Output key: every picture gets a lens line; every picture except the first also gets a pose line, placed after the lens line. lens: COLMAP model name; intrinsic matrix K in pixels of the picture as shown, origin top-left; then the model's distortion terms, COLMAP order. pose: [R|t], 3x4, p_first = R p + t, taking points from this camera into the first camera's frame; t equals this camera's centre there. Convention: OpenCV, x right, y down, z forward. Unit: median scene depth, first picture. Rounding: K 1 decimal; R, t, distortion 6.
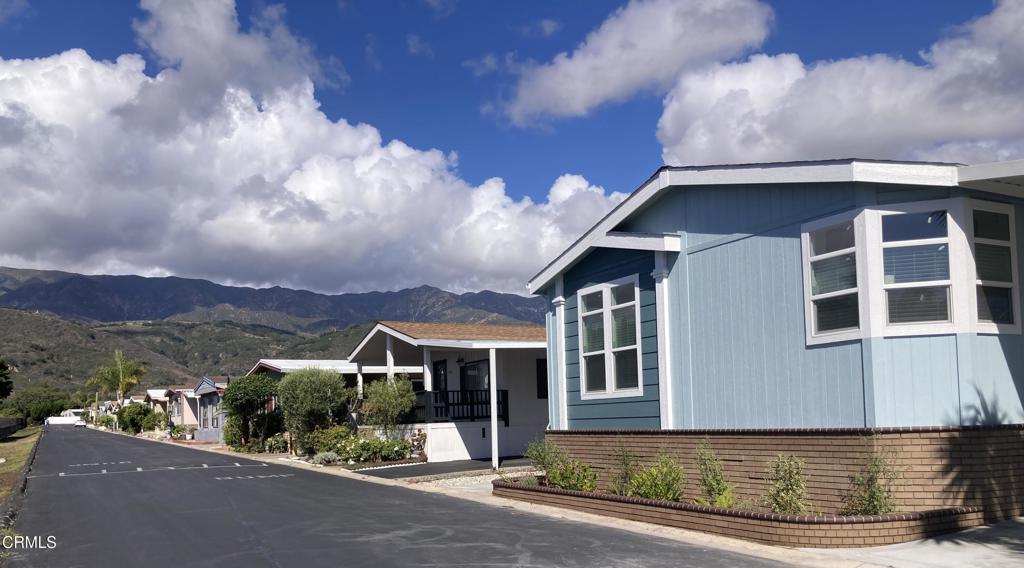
lens RADIAL K [[819.9, 0, 504.4], [0, 819.9, 383.3], [0, 0, 1]] dist [-0.015107, -0.020008]
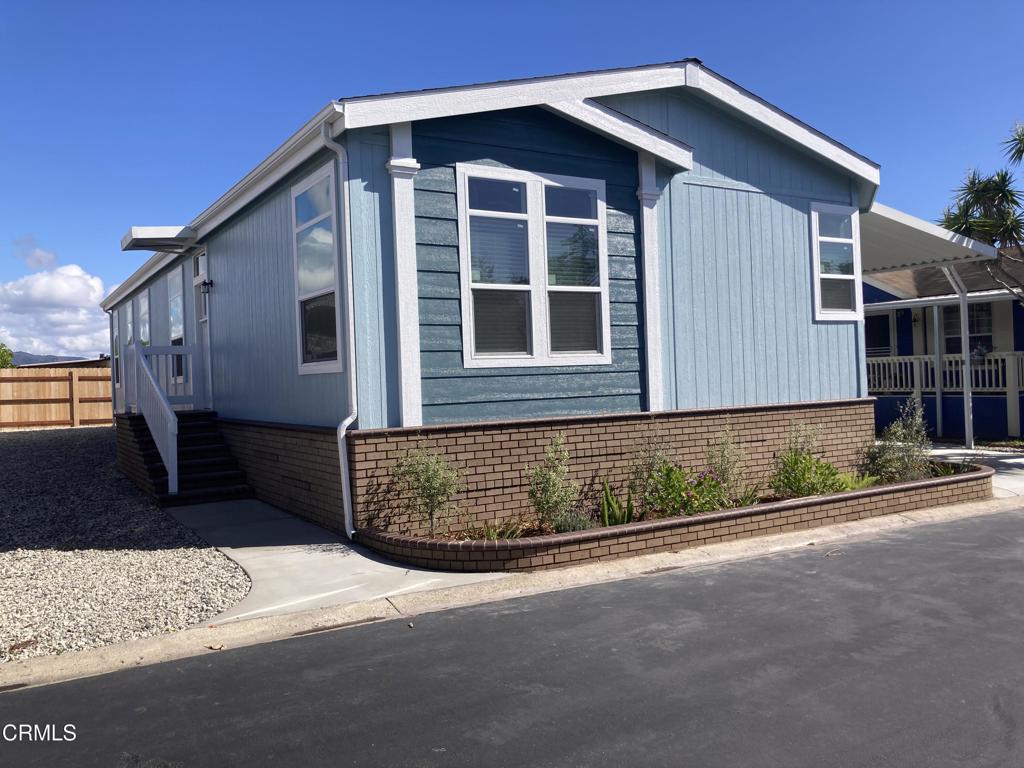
lens RADIAL K [[828.5, 0, 505.6], [0, 828.5, 379.3], [0, 0, 1]] dist [0.025741, -0.020532]
pose [[-0.056707, 0.028924, 0.997972, -0.651276], [-0.010483, 0.999508, -0.029564, 0.062750], [-0.998336, -0.012138, -0.056376, 1.446374]]
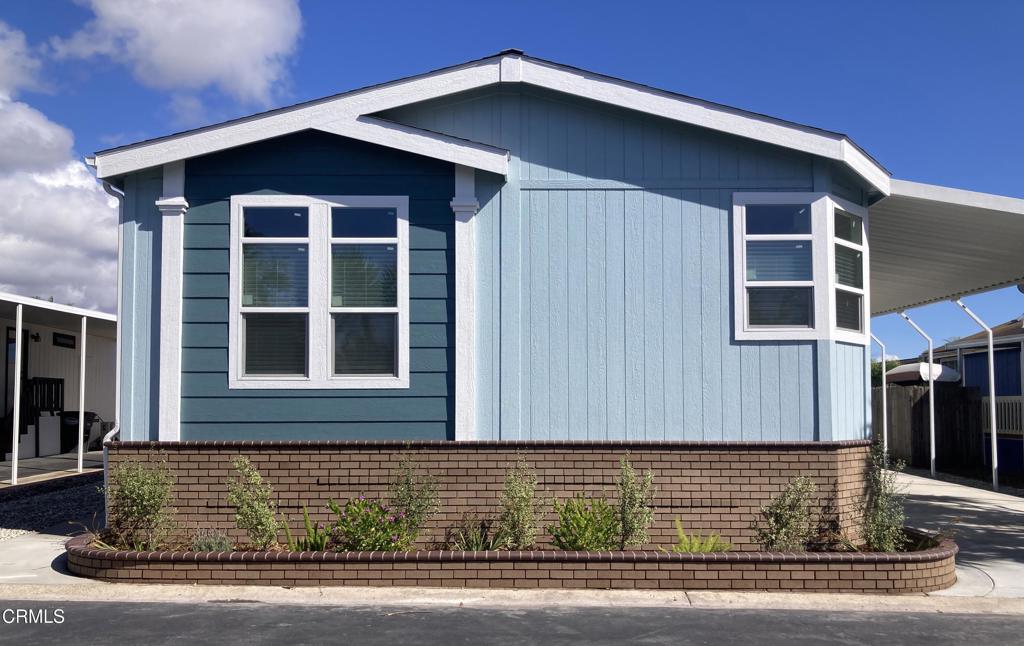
lens RADIAL K [[828.5, 0, 516.1], [0, 828.5, 376.3], [0, 0, 1]] dist [0.044439, -0.028164]
pose [[0.464721, 0.068802, 0.882780, -0.465677], [-0.053986, 0.997323, -0.049309, 0.042736], [-0.883810, -0.024743, 0.467192, 0.802288]]
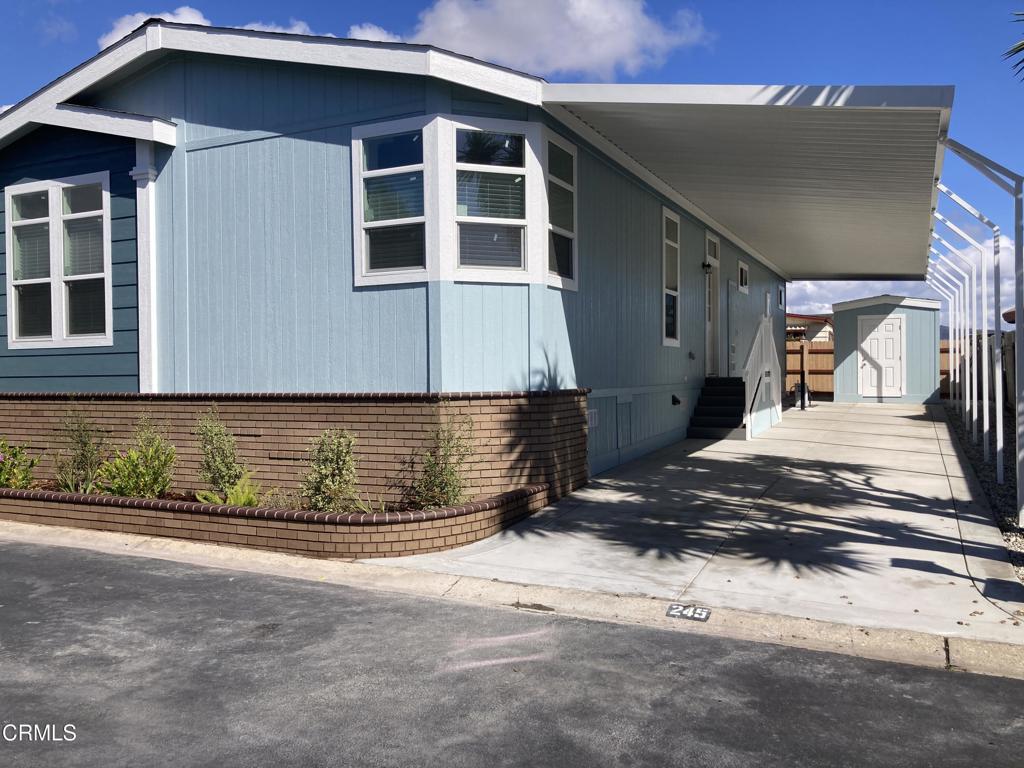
lens RADIAL K [[828.5, 0, 508.6], [0, 828.5, 377.3], [0, 0, 1]] dist [0.025741, -0.020532]
pose [[0.801456, 0.014707, 0.597873, 0.018043], [-0.038459, 0.998896, 0.026983, 0.012982], [-0.596816, -0.044619, 0.801137, 0.279454]]
